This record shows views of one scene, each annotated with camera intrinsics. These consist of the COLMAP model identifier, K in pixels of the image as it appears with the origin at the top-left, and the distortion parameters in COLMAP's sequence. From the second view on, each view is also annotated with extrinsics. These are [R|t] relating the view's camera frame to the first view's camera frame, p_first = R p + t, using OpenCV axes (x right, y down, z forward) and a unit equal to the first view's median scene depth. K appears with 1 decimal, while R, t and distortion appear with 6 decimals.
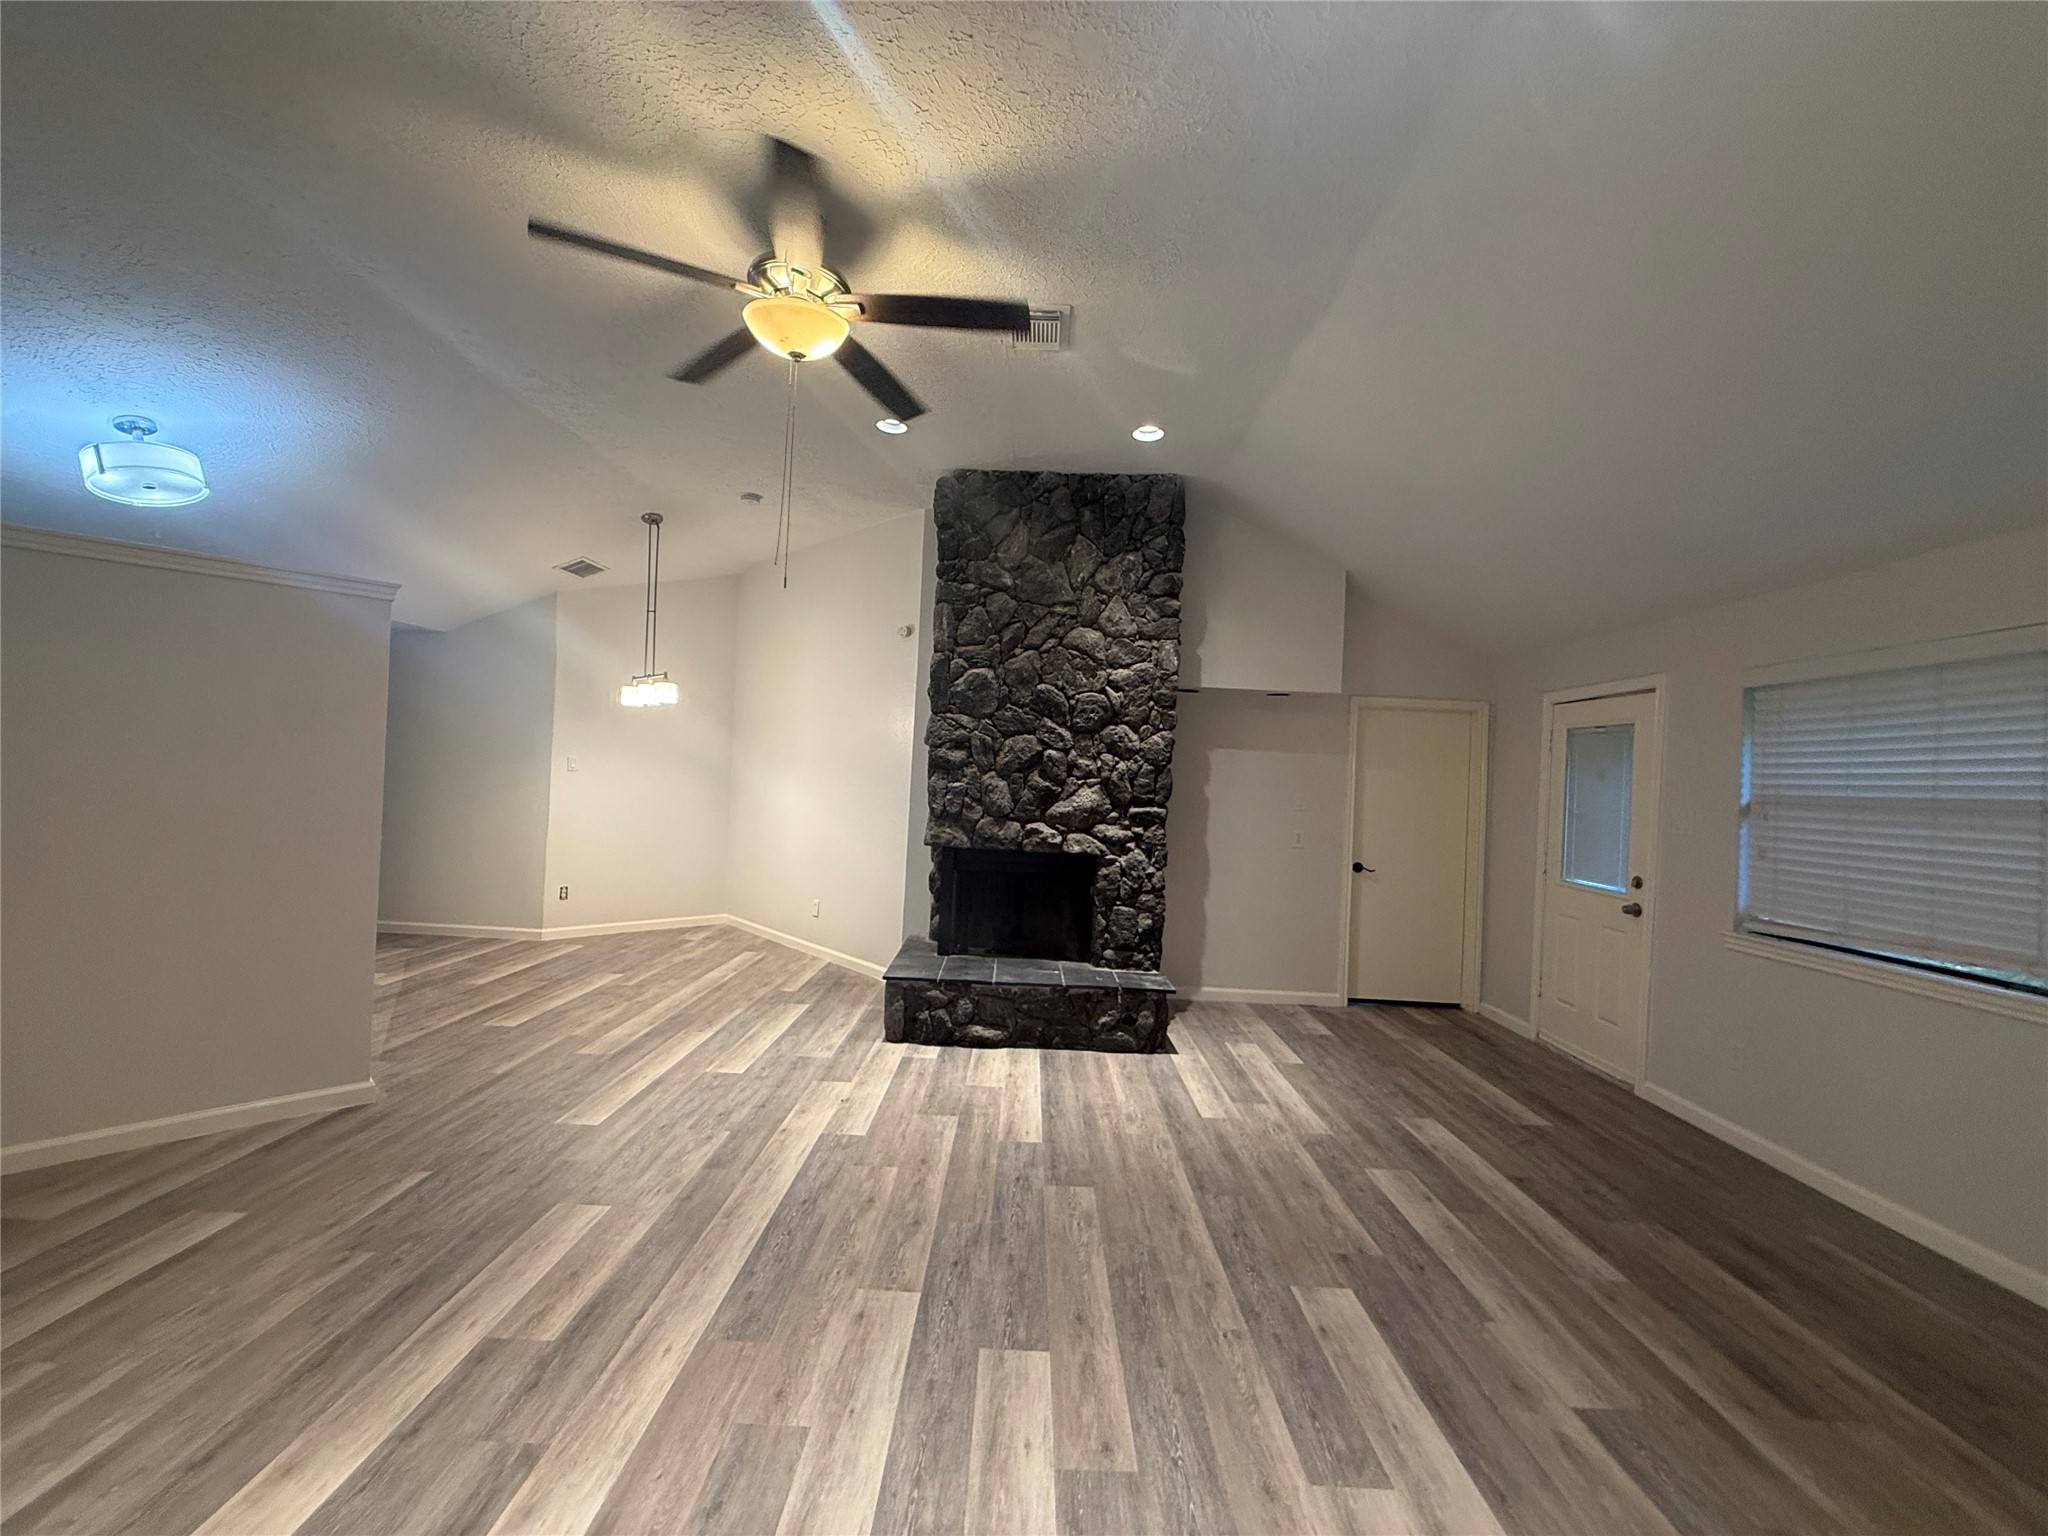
lens RADIAL K [[816.1, 0, 1019.1], [0, 816.1, 766.4], [0, 0, 1]] dist [-0.000417, 0.000214]
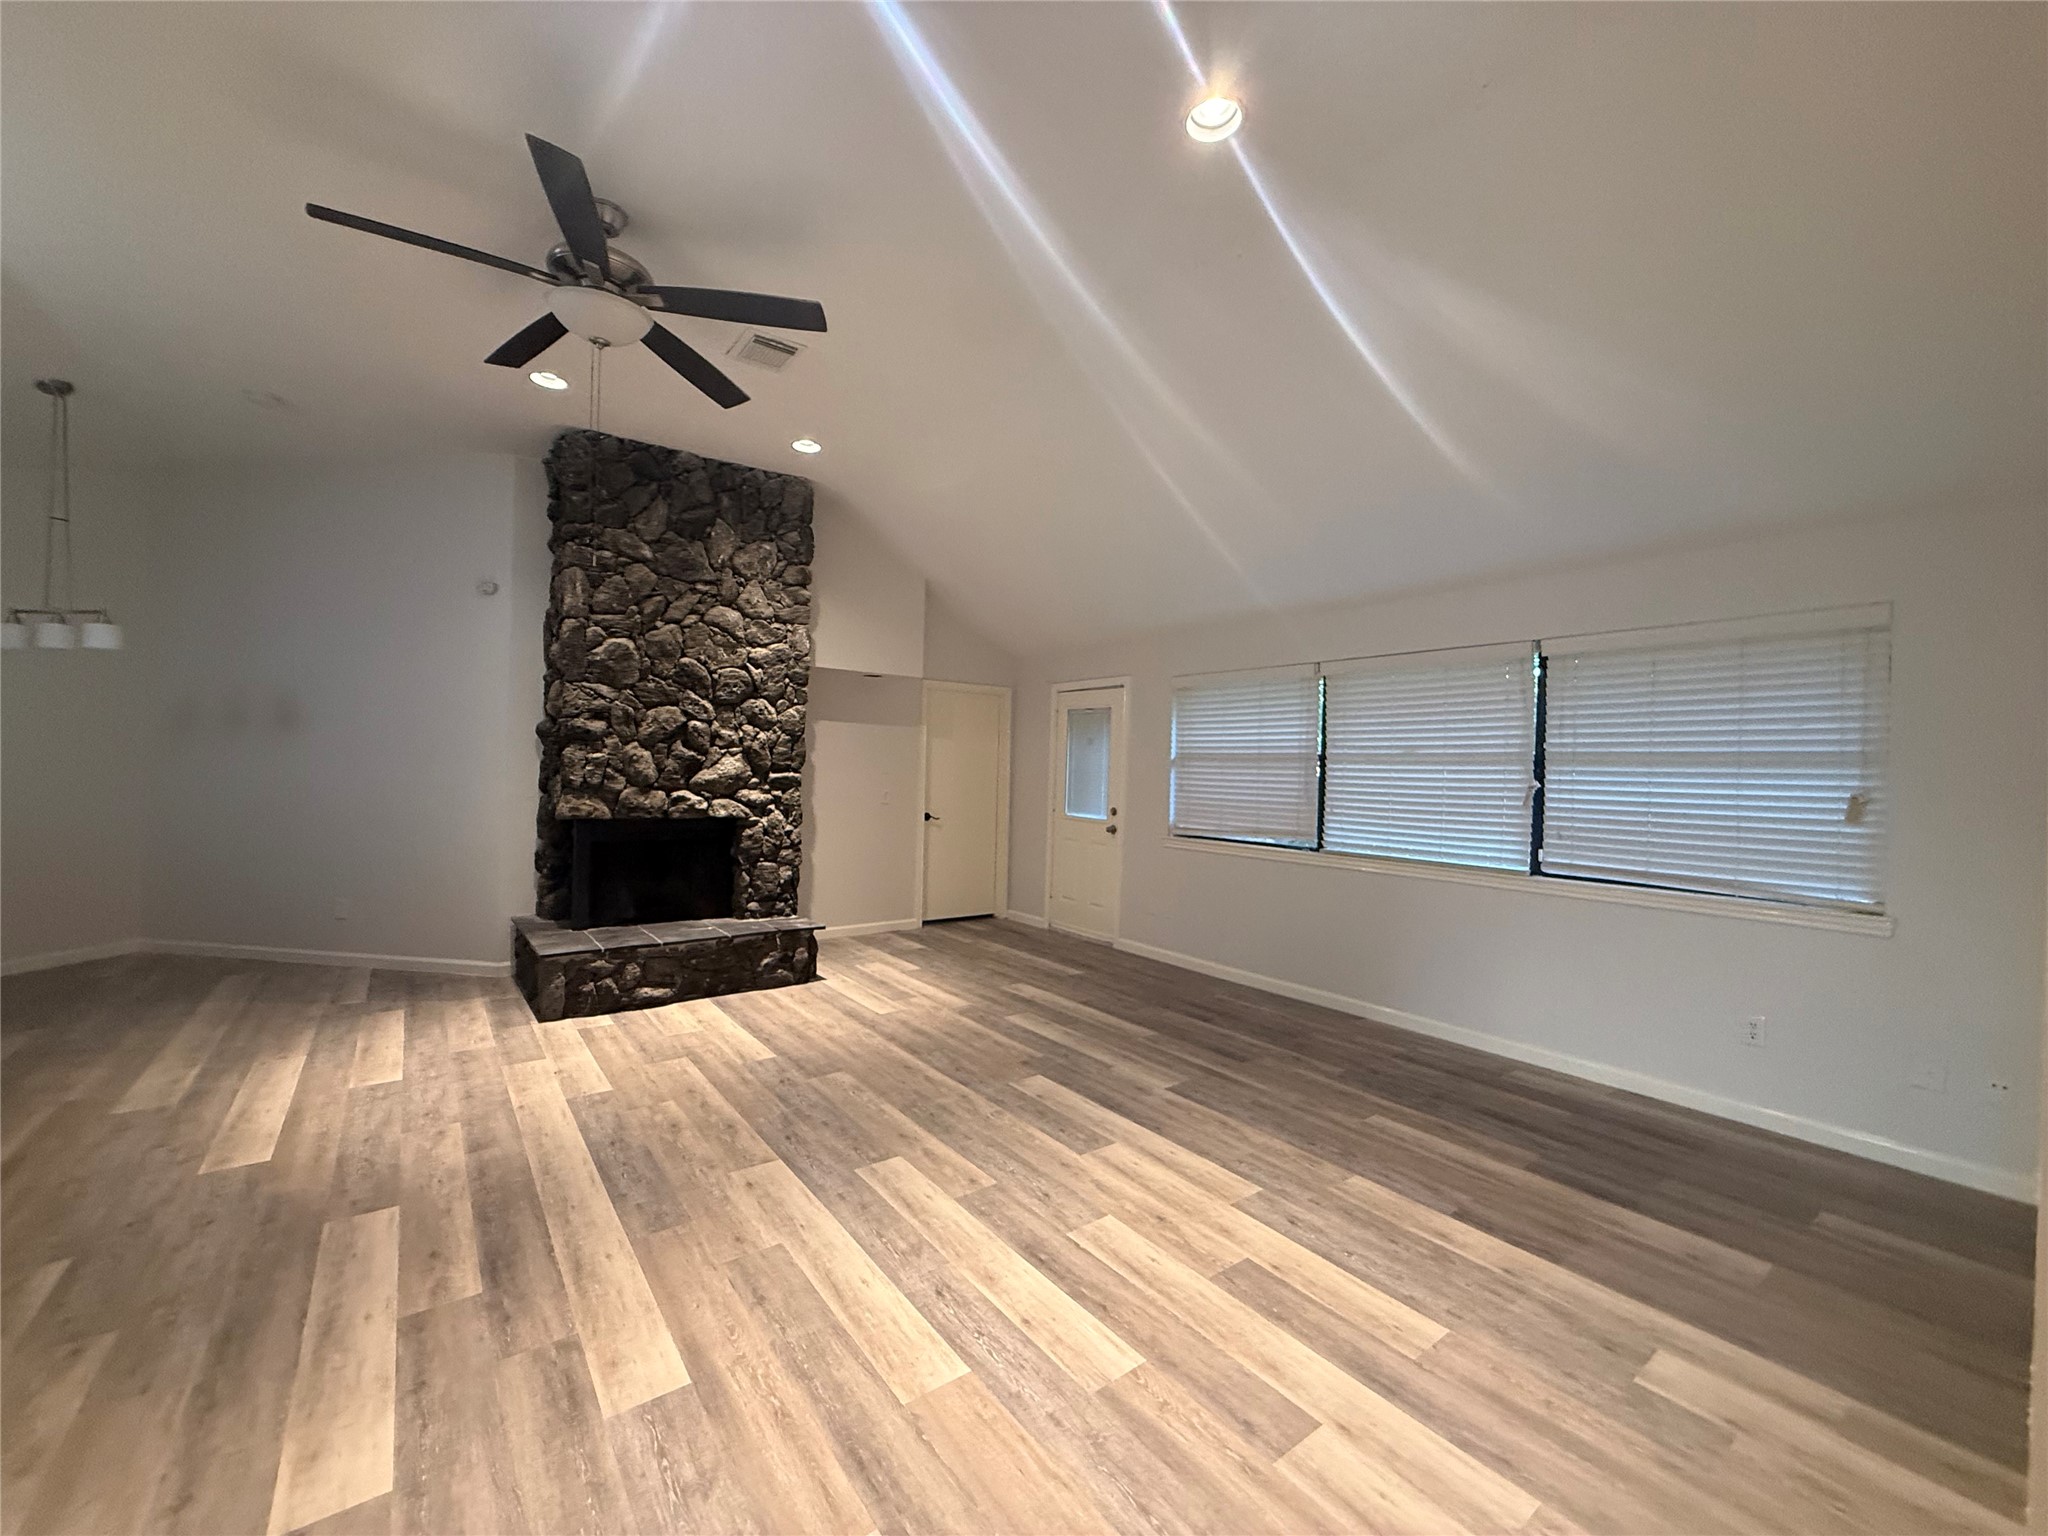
lens RADIAL K [[816.1, 0, 1019.1], [0, 816.1, 766.4], [0, 0, 1]] dist [-0.000417, 0.000214]
pose [[0.794597, -0.024301, 0.606651, -0.270881], [0.001263, 0.999263, 0.038374, -0.001485], [-0.607136, -0.029726, 0.794042, -0.092237]]
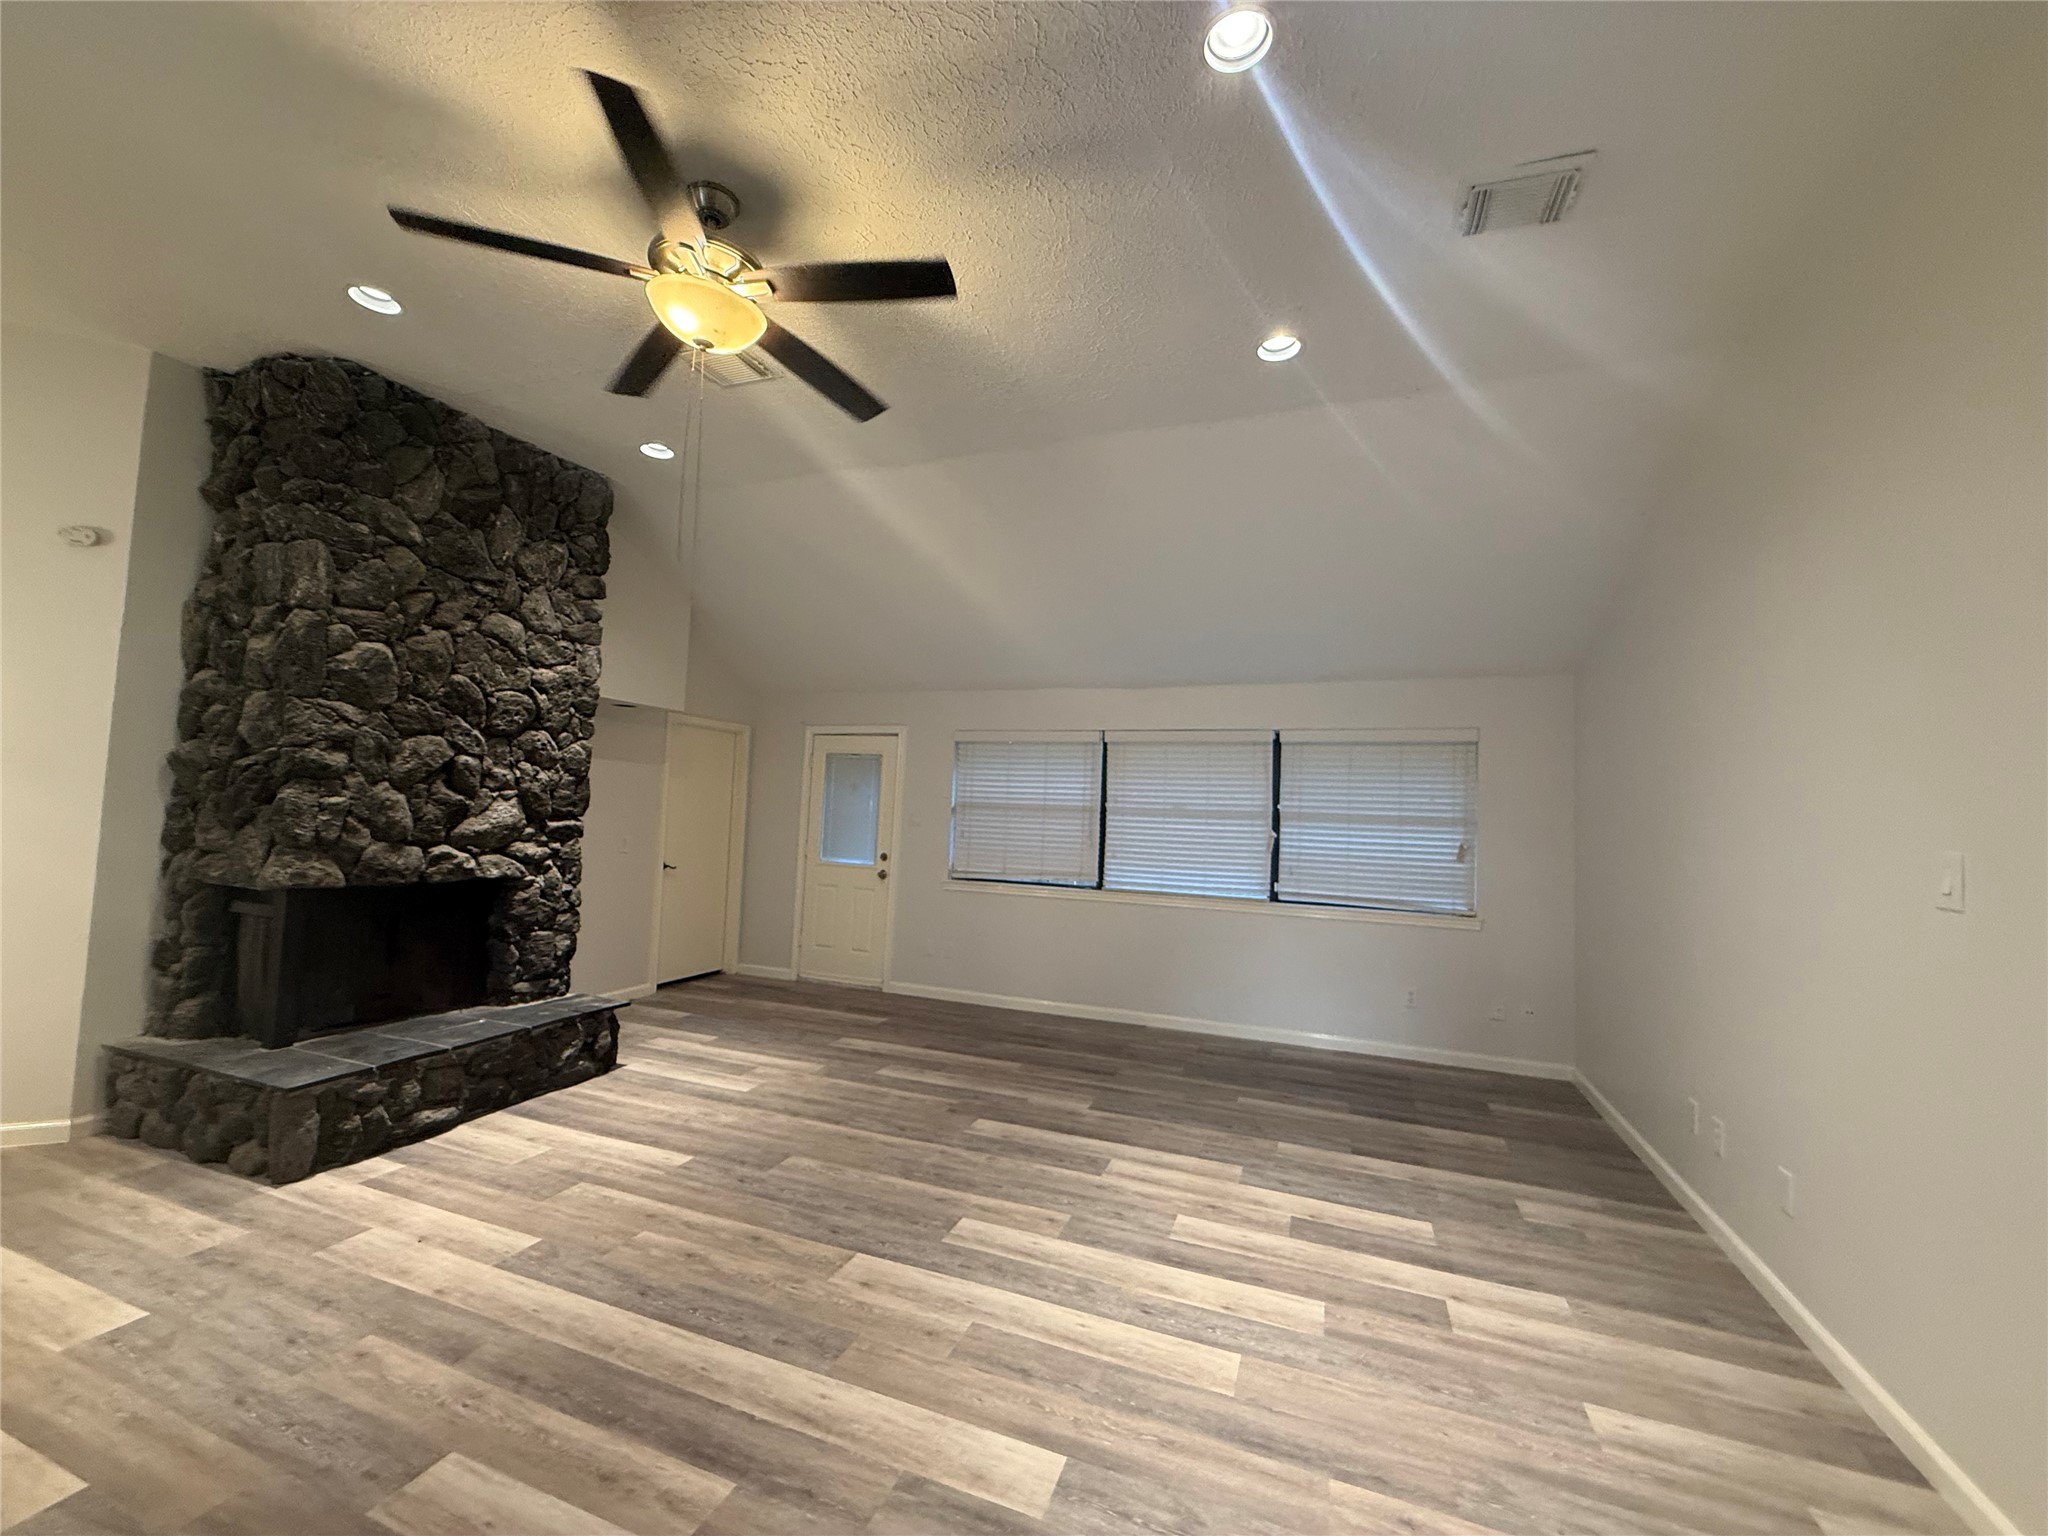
lens RADIAL K [[818.9, 0, 1020.6], [0, 818.9, 767.5], [0, 0, 1]] dist [0.000037, 0.000014]
pose [[0.347201, 0.020326, 0.937570, -0.544700], [-0.036783, 0.999291, -0.008043, -0.022584], [-0.937069, -0.031694, 0.347703, 0.188182]]
